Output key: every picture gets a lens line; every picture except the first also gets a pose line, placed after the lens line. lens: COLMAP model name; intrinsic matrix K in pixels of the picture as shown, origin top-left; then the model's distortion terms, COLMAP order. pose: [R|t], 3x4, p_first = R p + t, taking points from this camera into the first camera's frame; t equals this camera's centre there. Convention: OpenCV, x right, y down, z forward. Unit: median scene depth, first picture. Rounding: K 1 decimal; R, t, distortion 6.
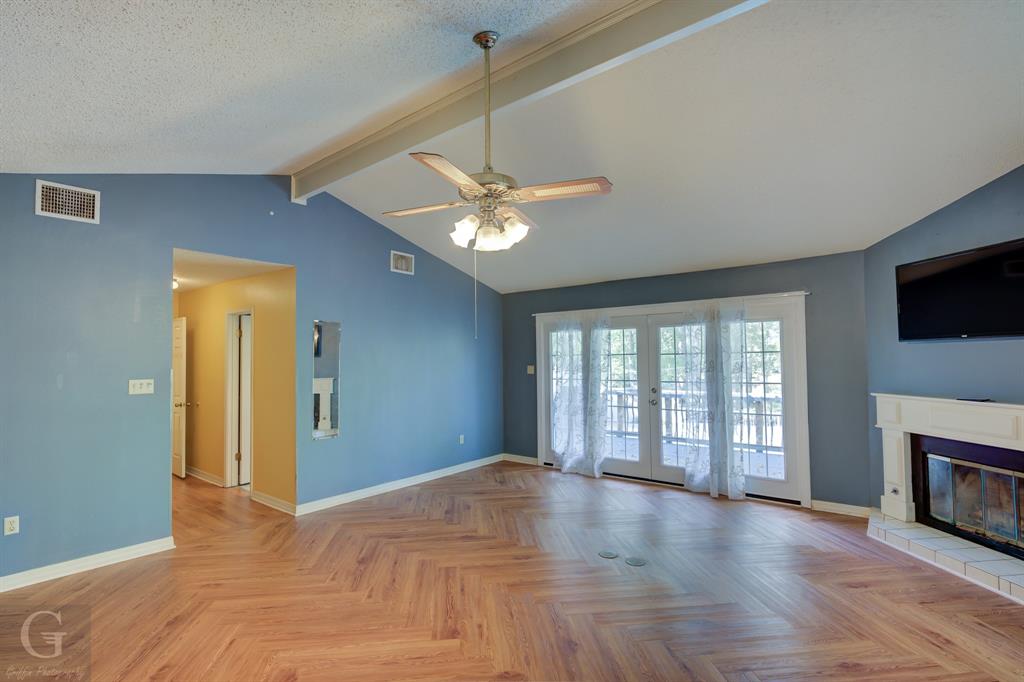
lens RADIAL K [[484.5, 0, 512.0], [0, 484.5, 341.0], [0, 0, 1]] dist [-0.003848, -0.000214]
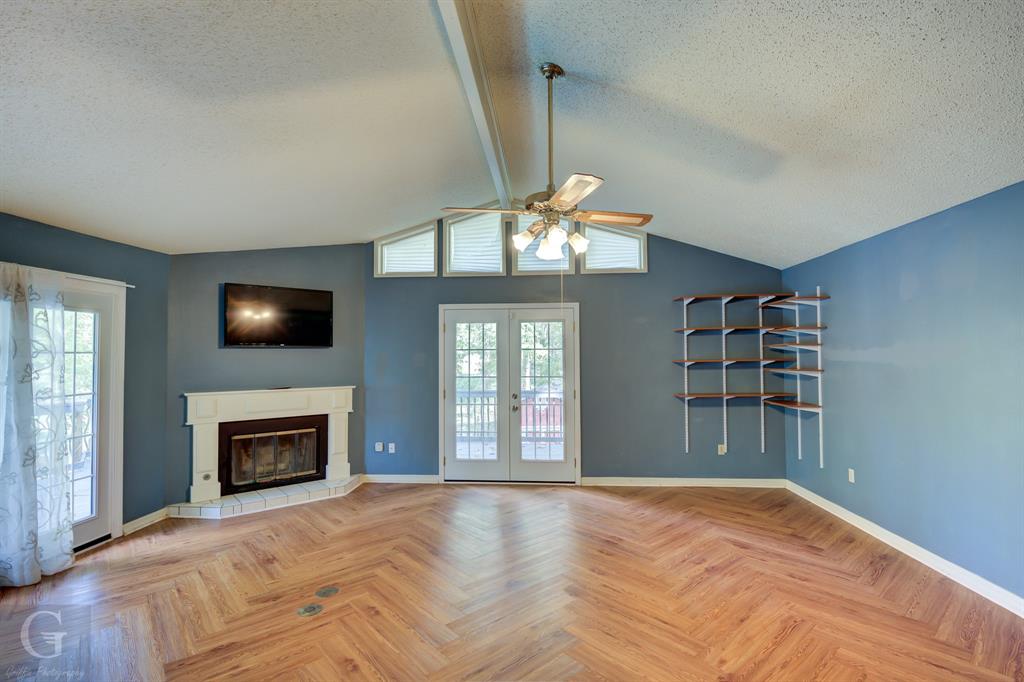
lens RADIAL K [[484.5, 0, 512.0], [0, 484.5, 341.0], [0, 0, 1]] dist [-0.003848, -0.000214]
pose [[-0.558254, 0.045413, 0.828426, -0.566149], [-0.010439, 0.998037, -0.061745, 0.053201], [-0.829604, -0.043118, -0.556684, 1.051093]]
